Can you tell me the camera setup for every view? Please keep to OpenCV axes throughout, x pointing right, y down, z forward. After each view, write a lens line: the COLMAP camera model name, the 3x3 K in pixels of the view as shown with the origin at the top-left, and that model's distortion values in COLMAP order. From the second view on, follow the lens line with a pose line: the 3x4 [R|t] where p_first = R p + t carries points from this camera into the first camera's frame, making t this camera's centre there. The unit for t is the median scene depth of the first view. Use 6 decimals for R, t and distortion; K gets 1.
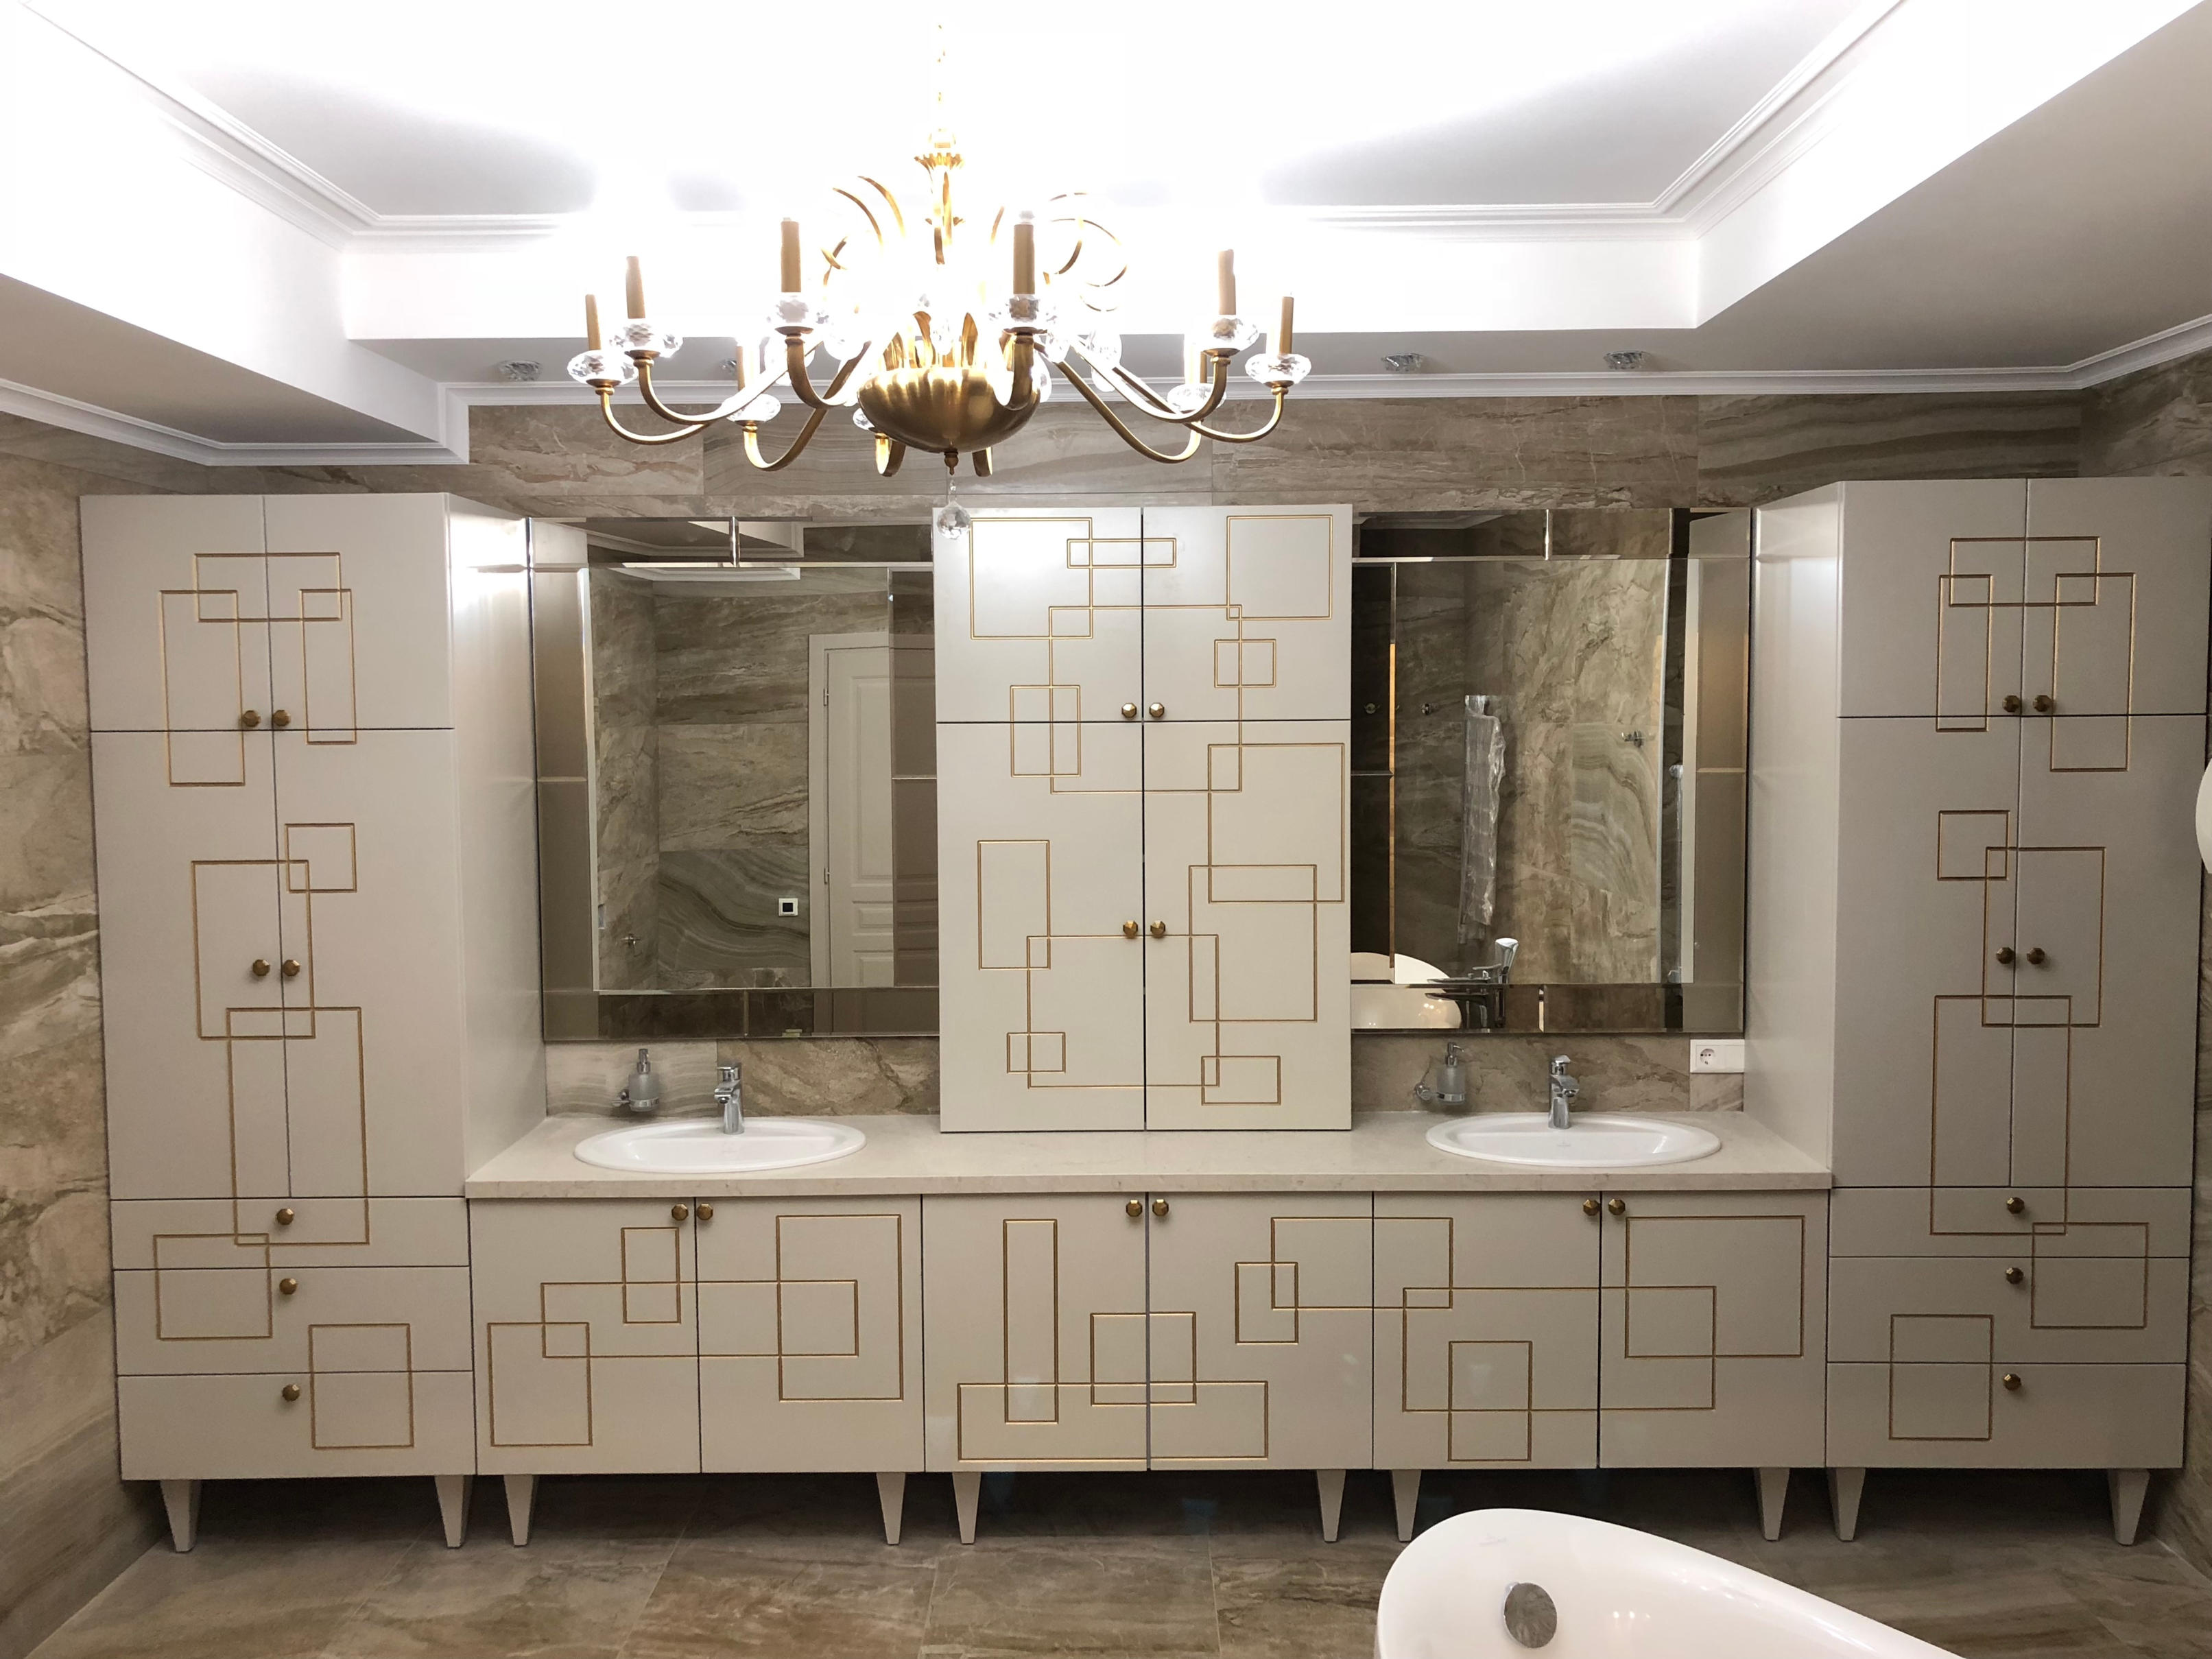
lens RADIAL K [[1784.8, 0, 1106.0], [0, 1784.8, 829.5], [0, 0, 1]] dist [0.066673, -0.057849]
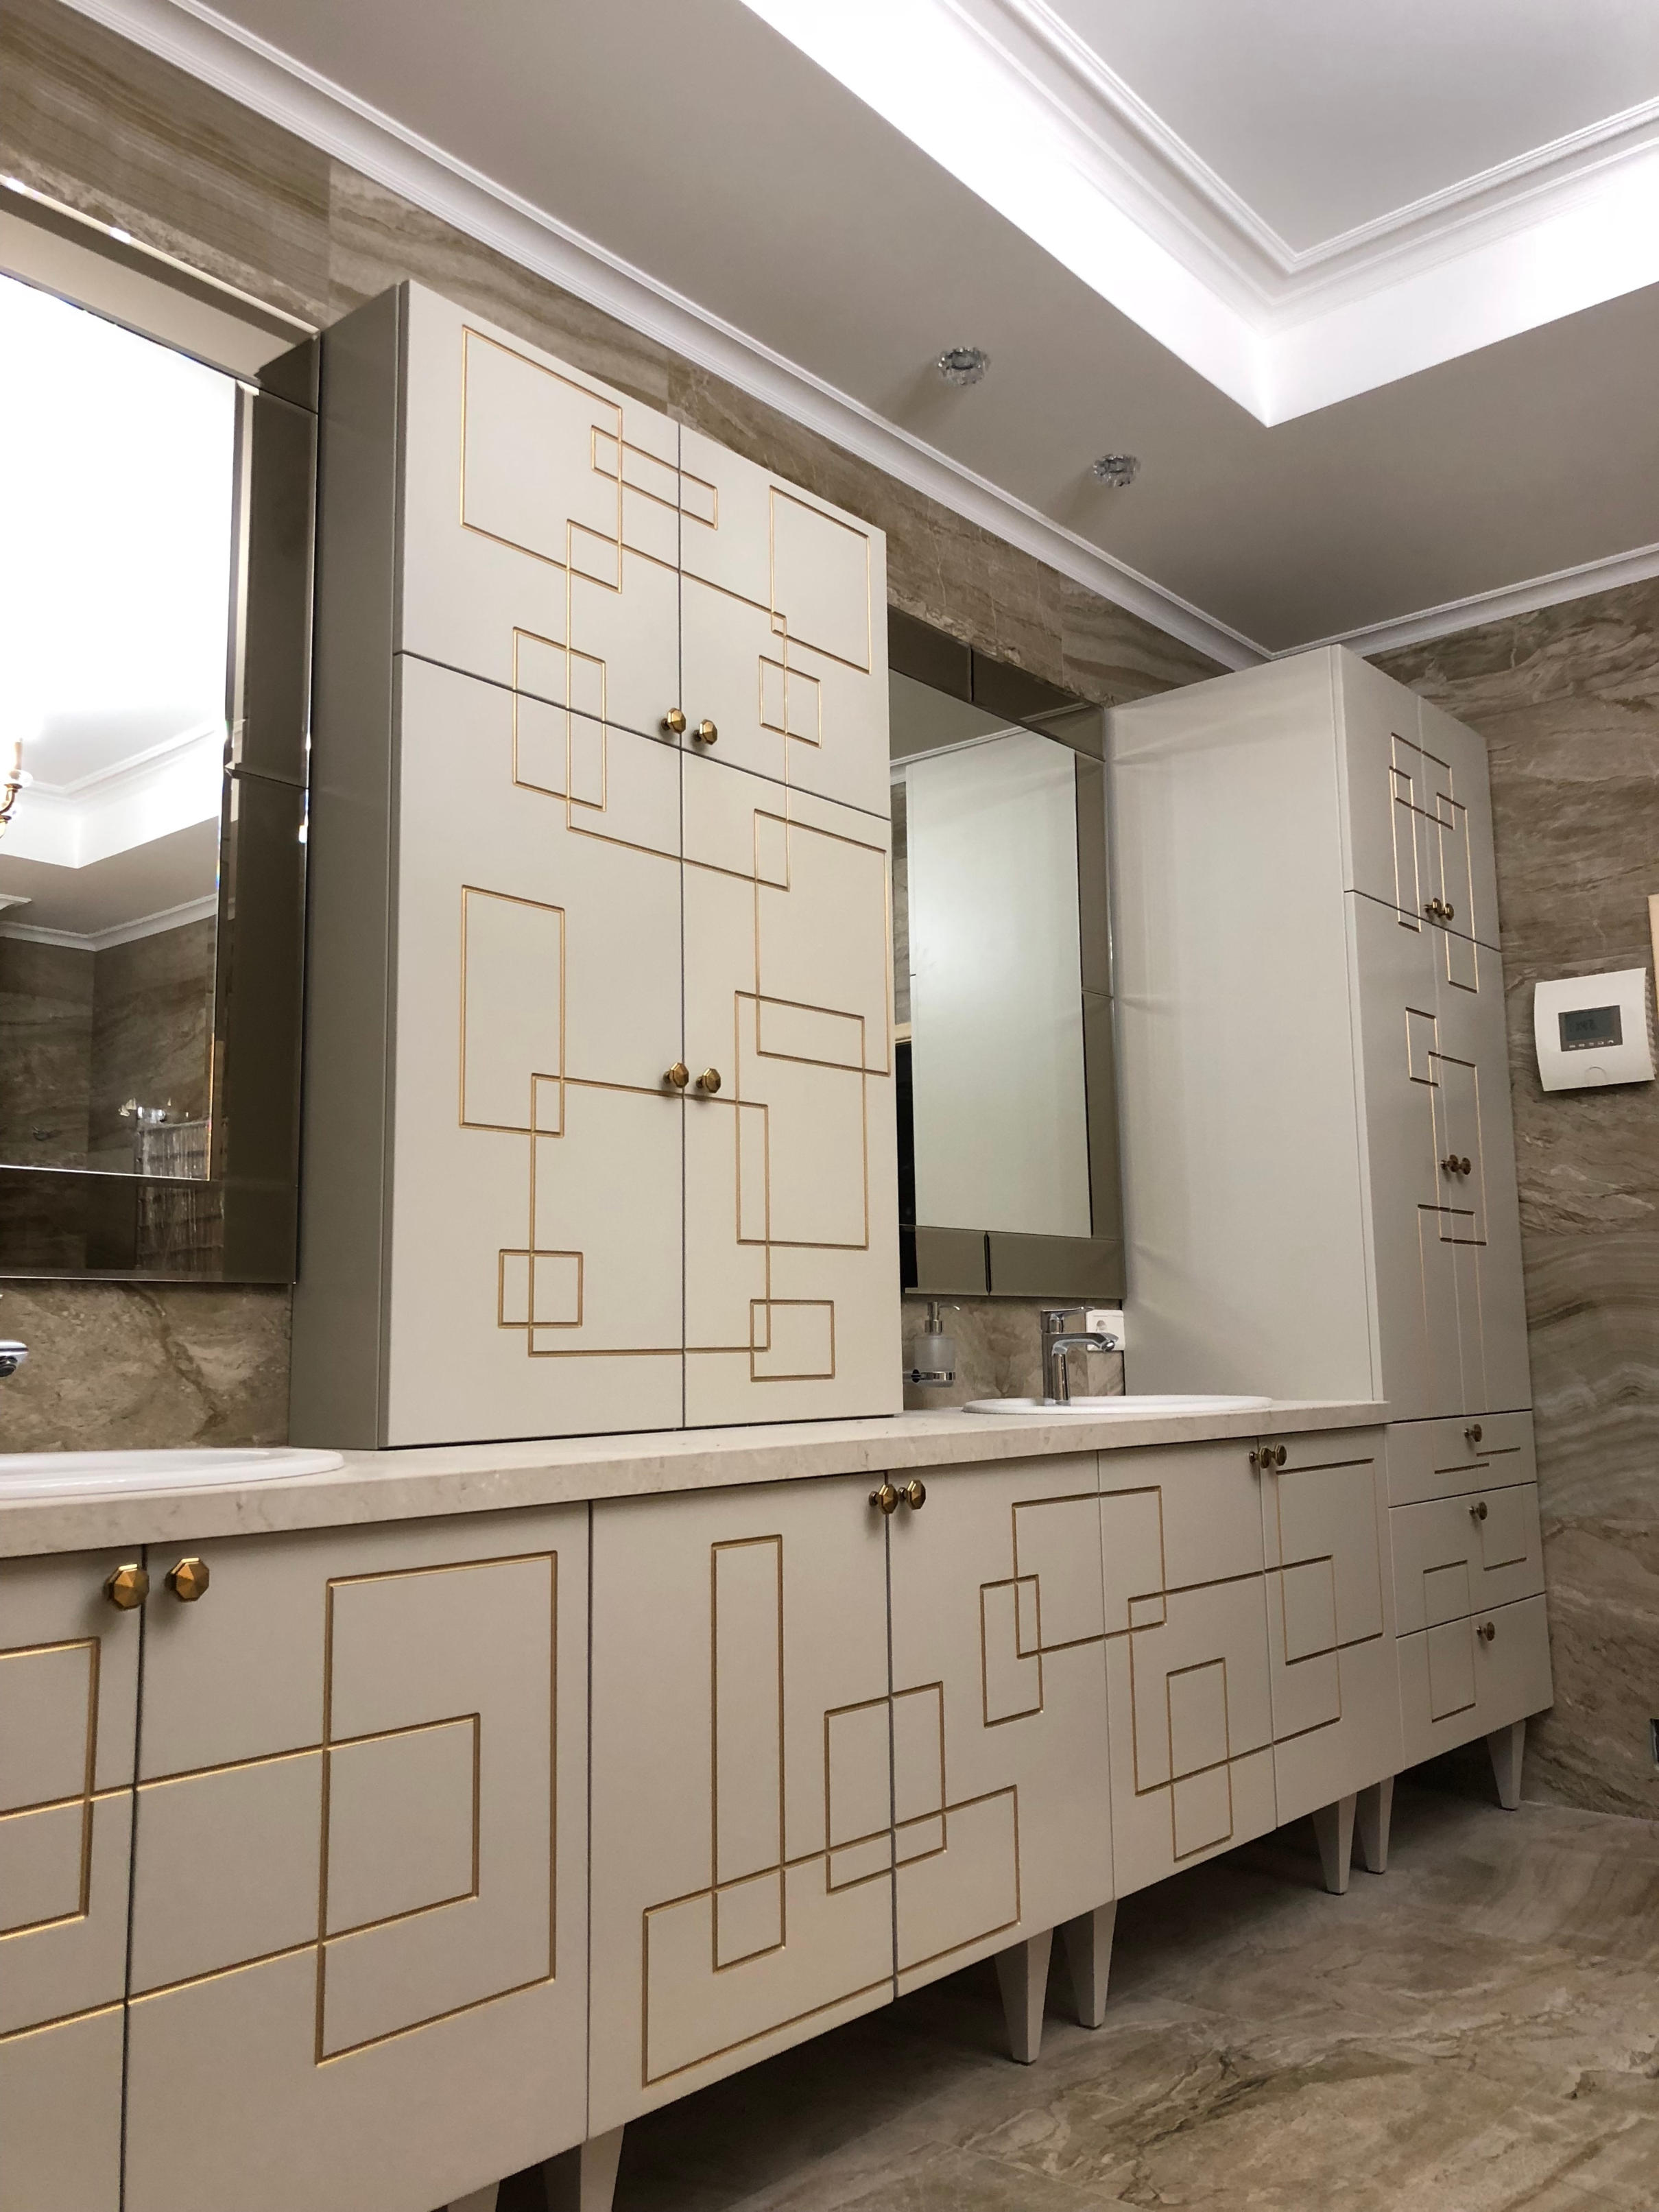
lens RADIAL K [[1784.8, 0, 829.5], [0, 1784.8, 1106.0], [0, 0, 1]] dist [0.066673, -0.057849]
pose [[0.659974, 0.095334, 0.745215, -0.394797], [0.061056, 0.981829, -0.179676, 0.175263], [-0.748803, 0.164082, 0.642161, 0.578787]]
